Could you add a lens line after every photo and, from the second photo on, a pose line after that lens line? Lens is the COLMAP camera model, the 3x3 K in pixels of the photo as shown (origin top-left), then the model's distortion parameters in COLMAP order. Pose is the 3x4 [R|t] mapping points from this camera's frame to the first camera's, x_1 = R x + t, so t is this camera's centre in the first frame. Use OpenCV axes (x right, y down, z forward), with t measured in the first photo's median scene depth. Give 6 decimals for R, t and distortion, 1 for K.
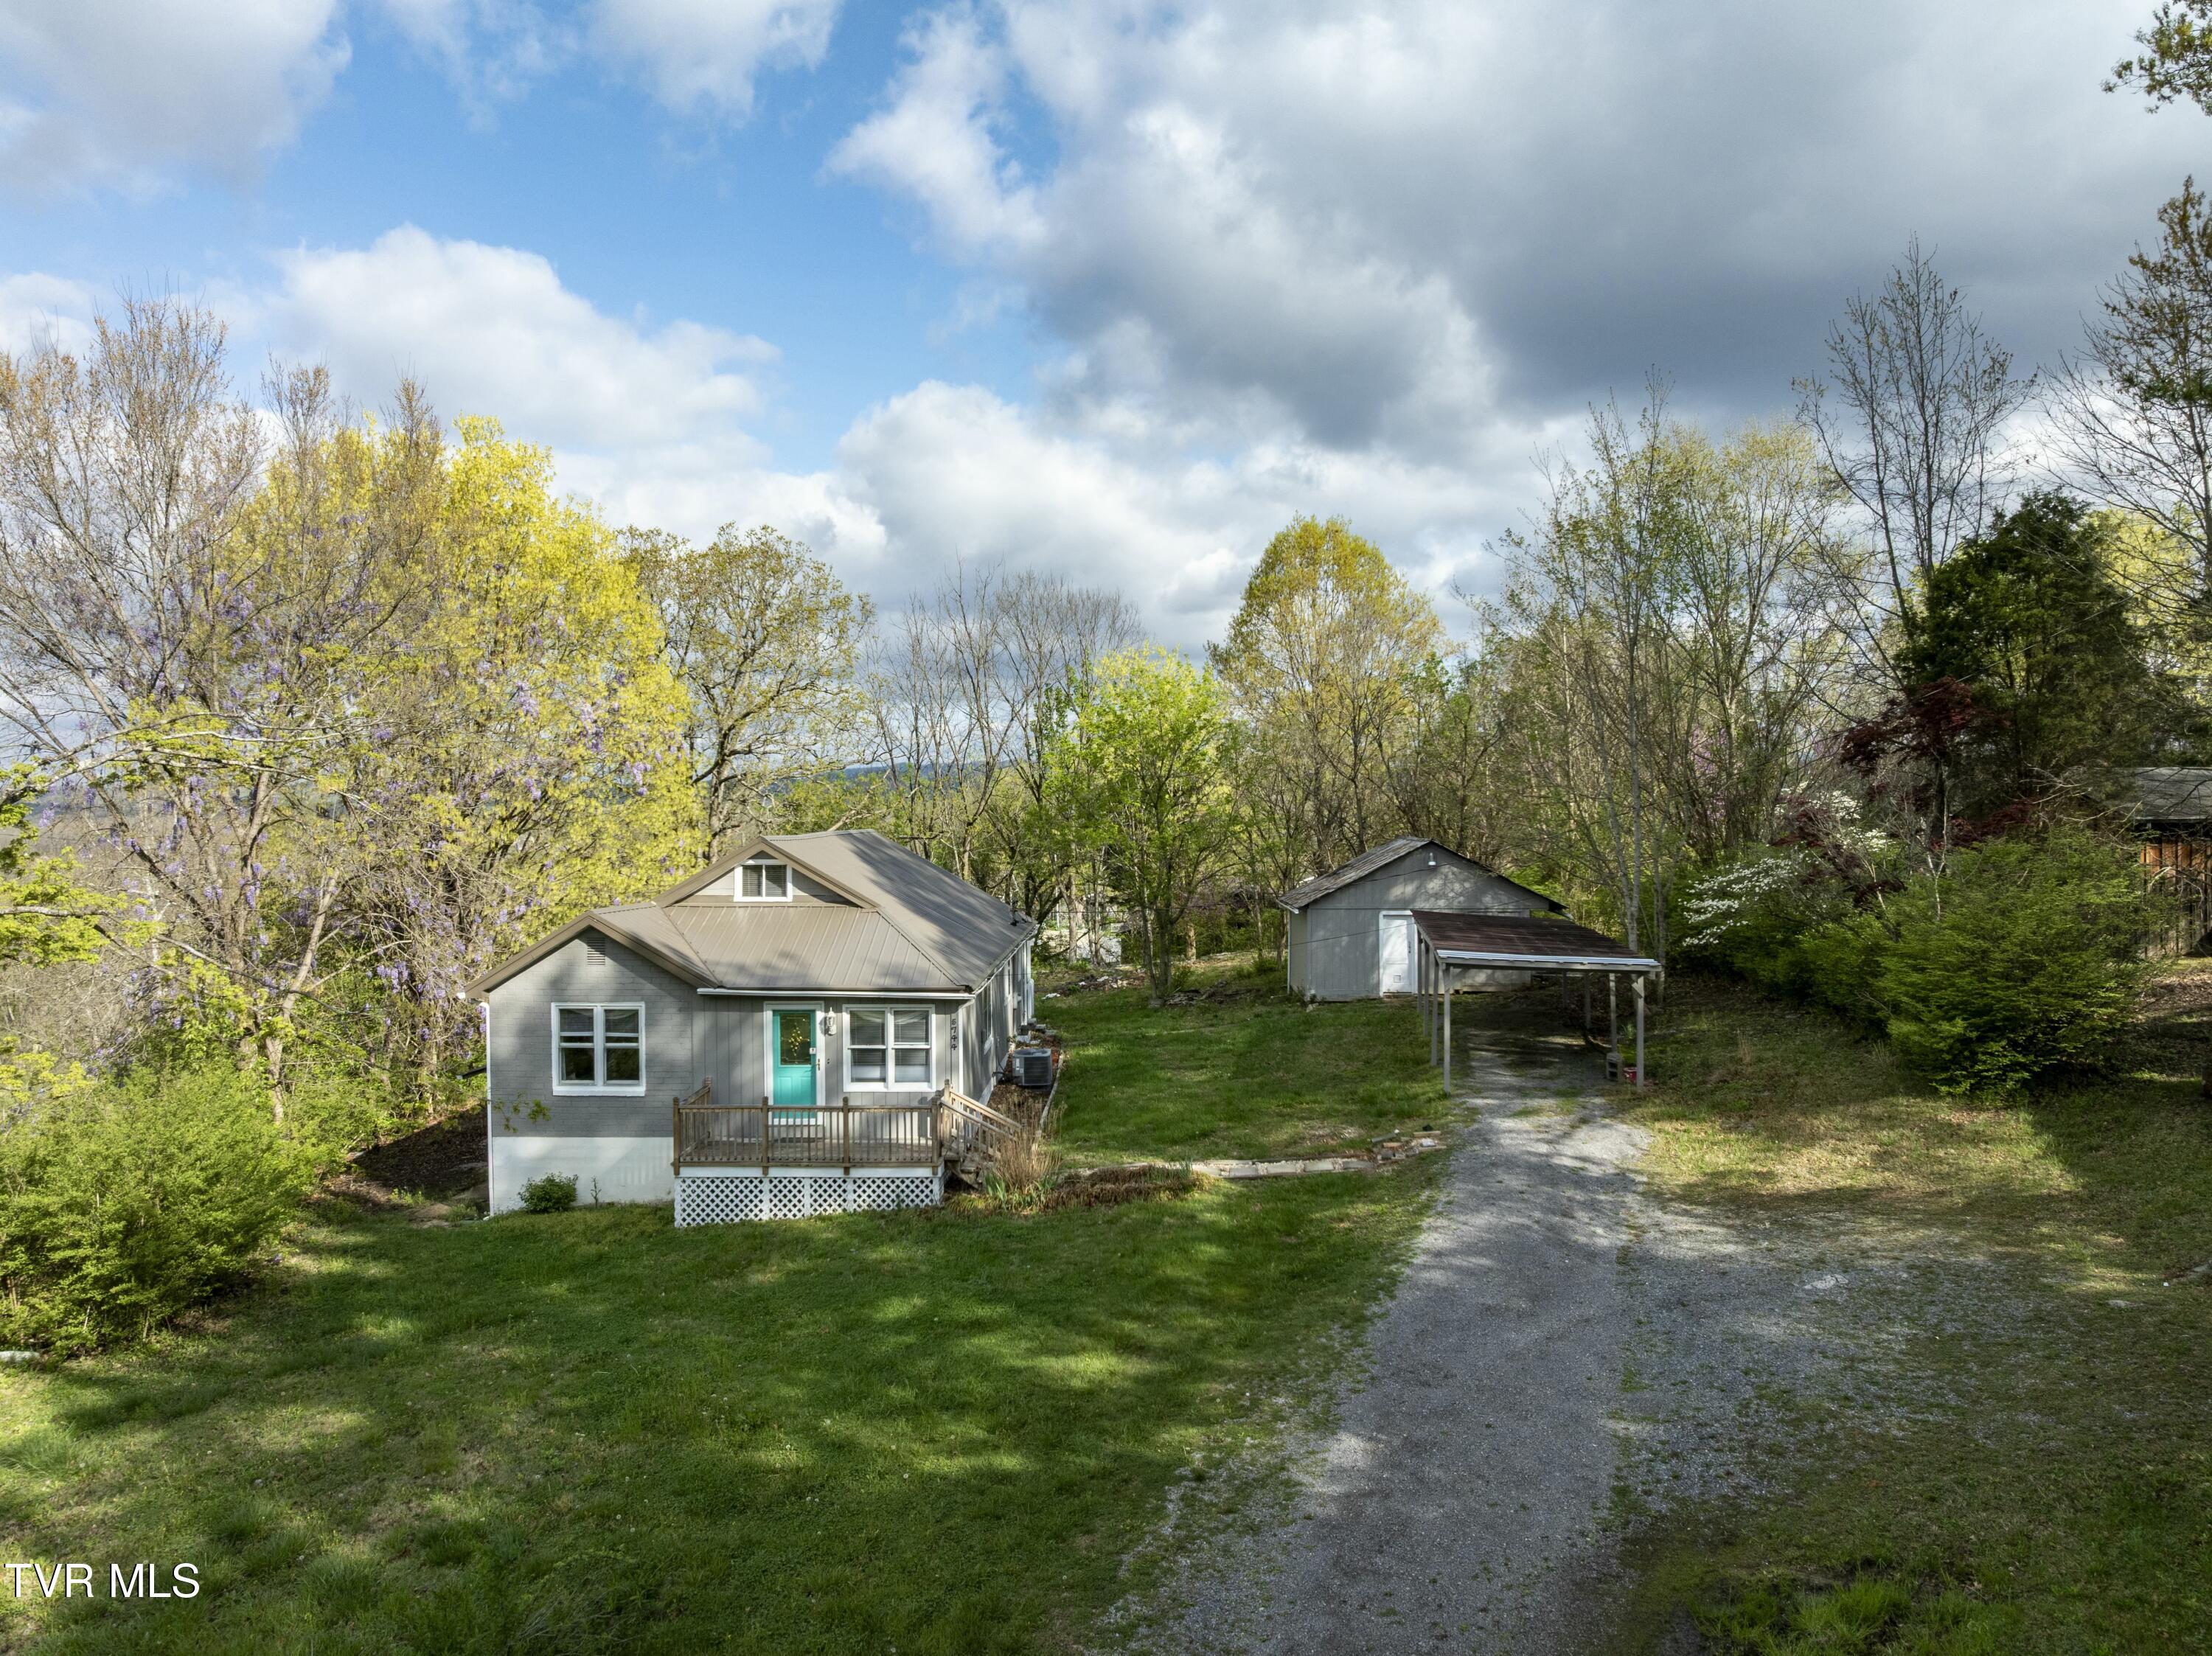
lens RADIAL K [[1552.4, 0, 1116.1], [0, 1552.4, 875.6], [0, 0, 1]] dist [-0.027807, -0.014874]
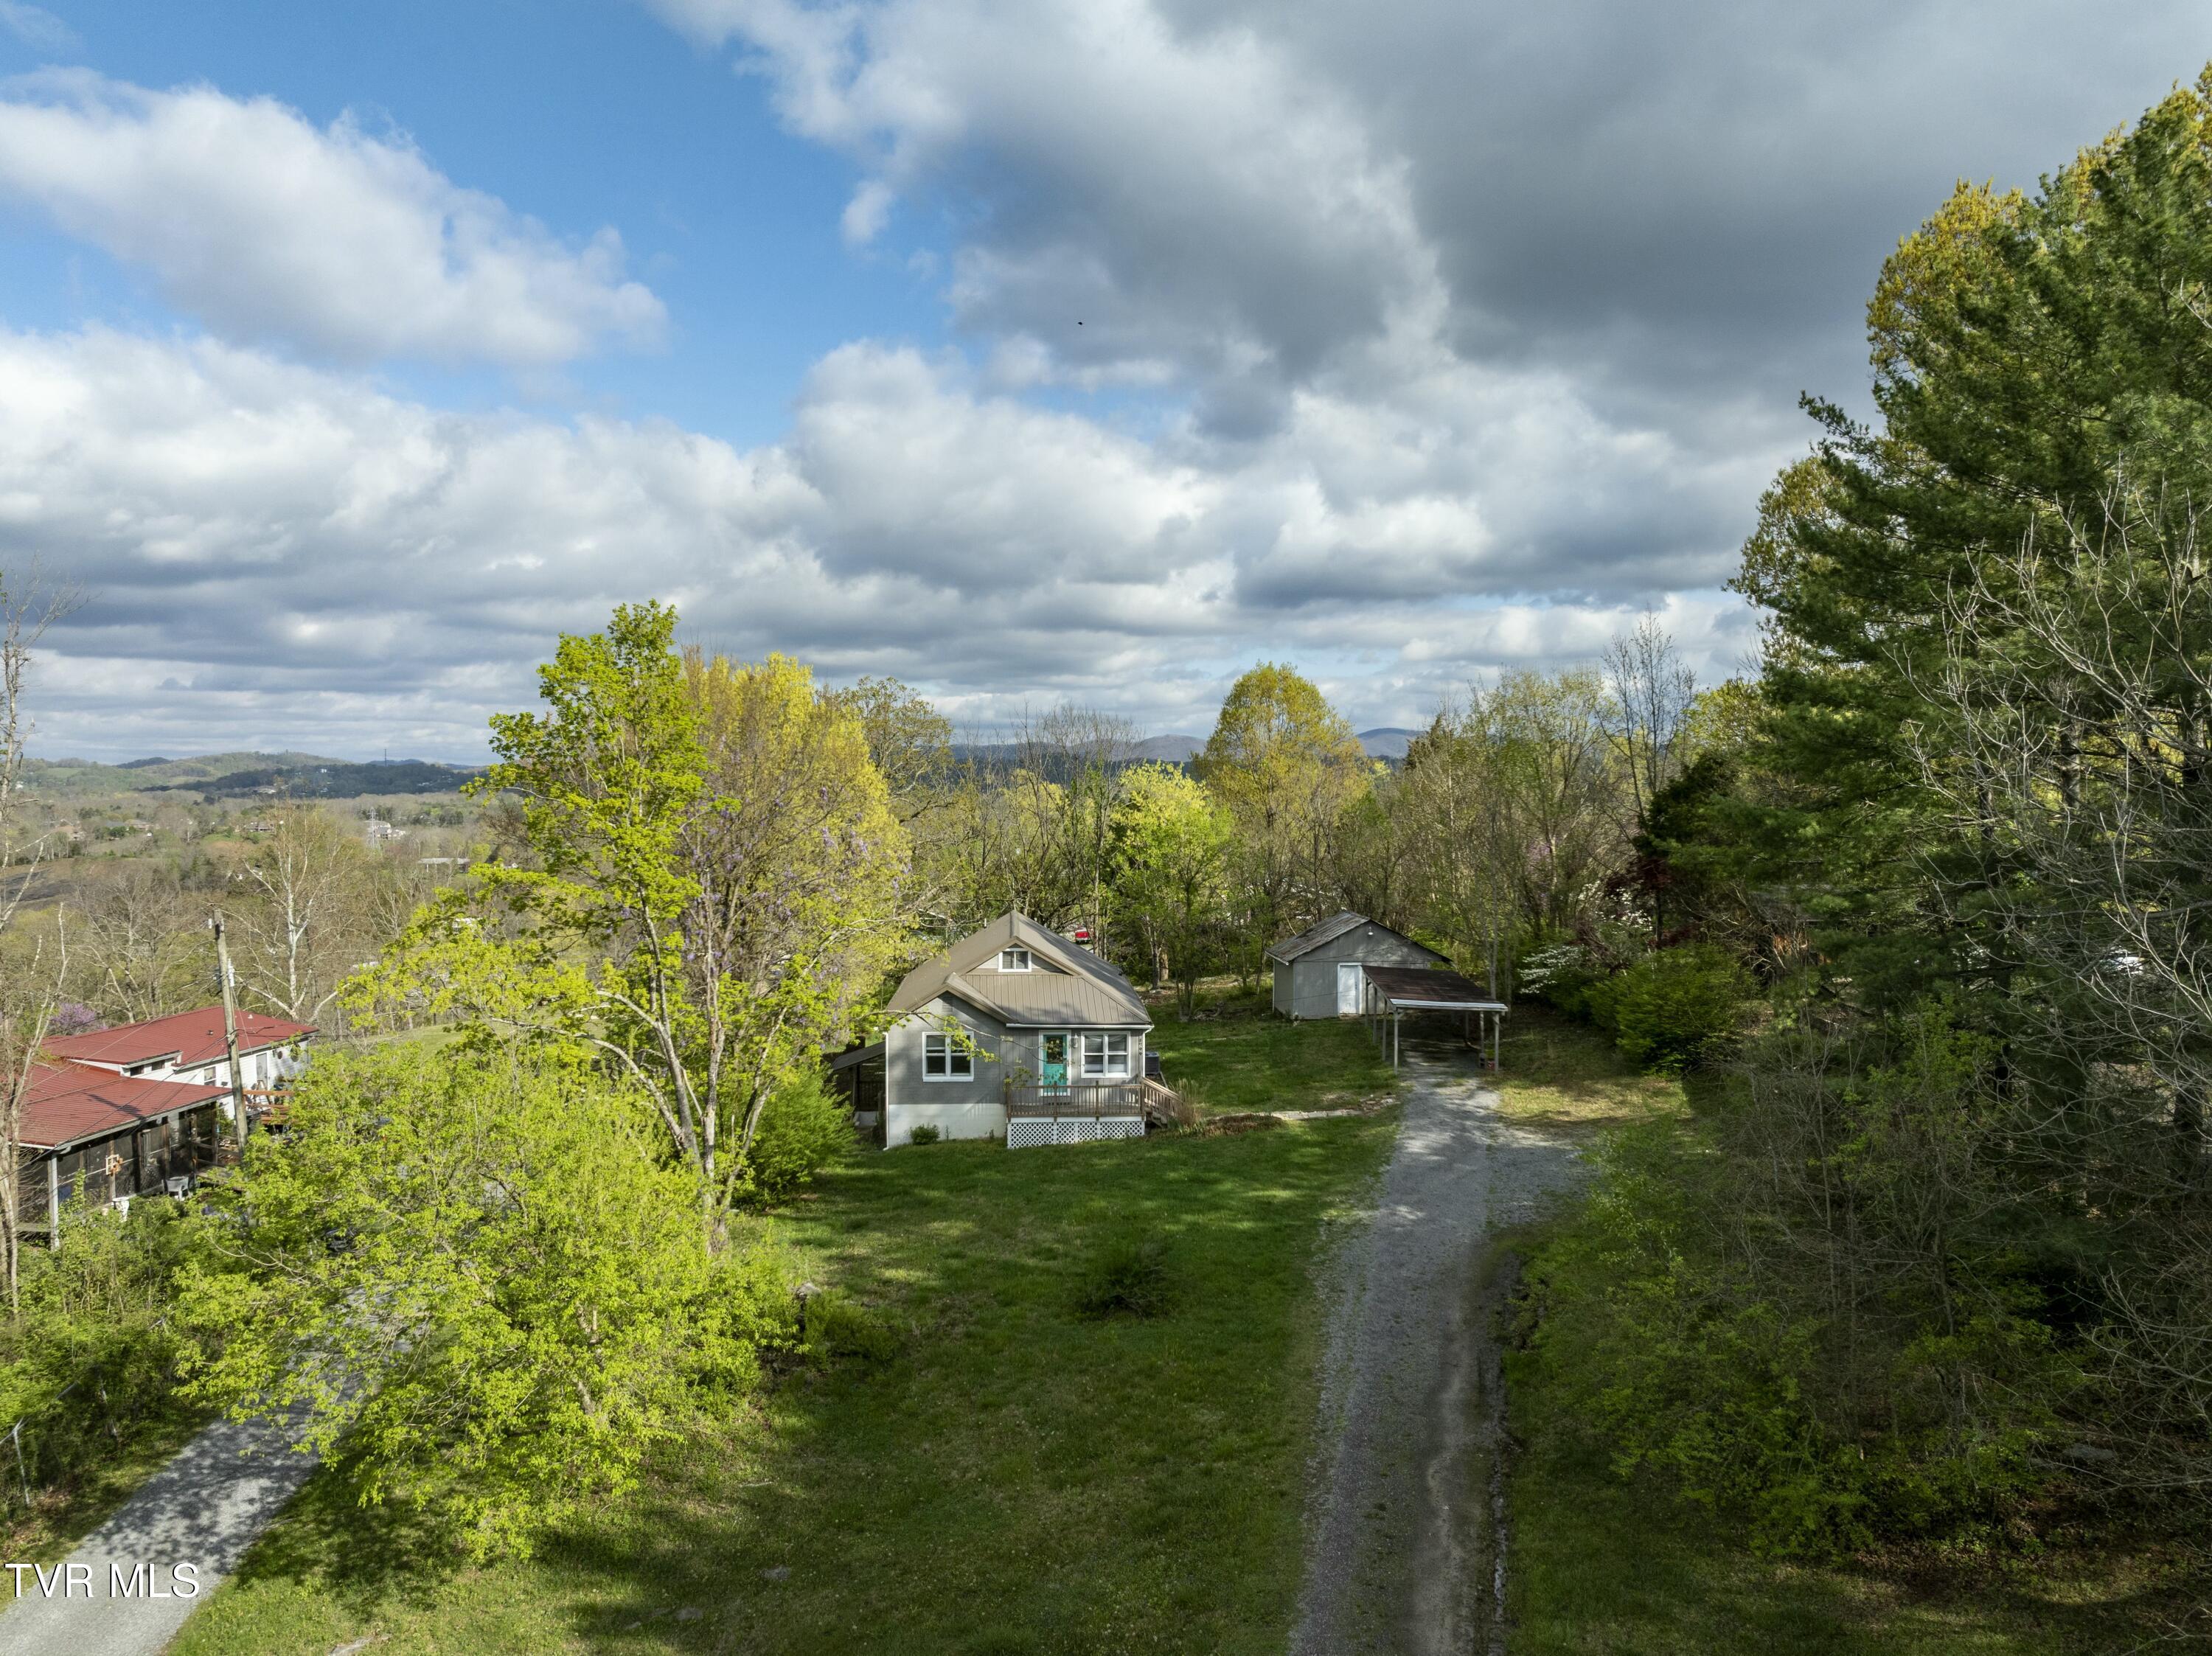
lens RADIAL K [[1552.4, 0, 1116.1], [0, 1552.4, 875.6], [0, 0, 1]] dist [-0.027807, -0.014874]
pose [[0.996372, 0.001703, 0.085084, -0.291380], [-0.002373, 0.999967, 0.007775, -0.118467], [-0.085068, -0.007949, 0.996343, -0.859939]]
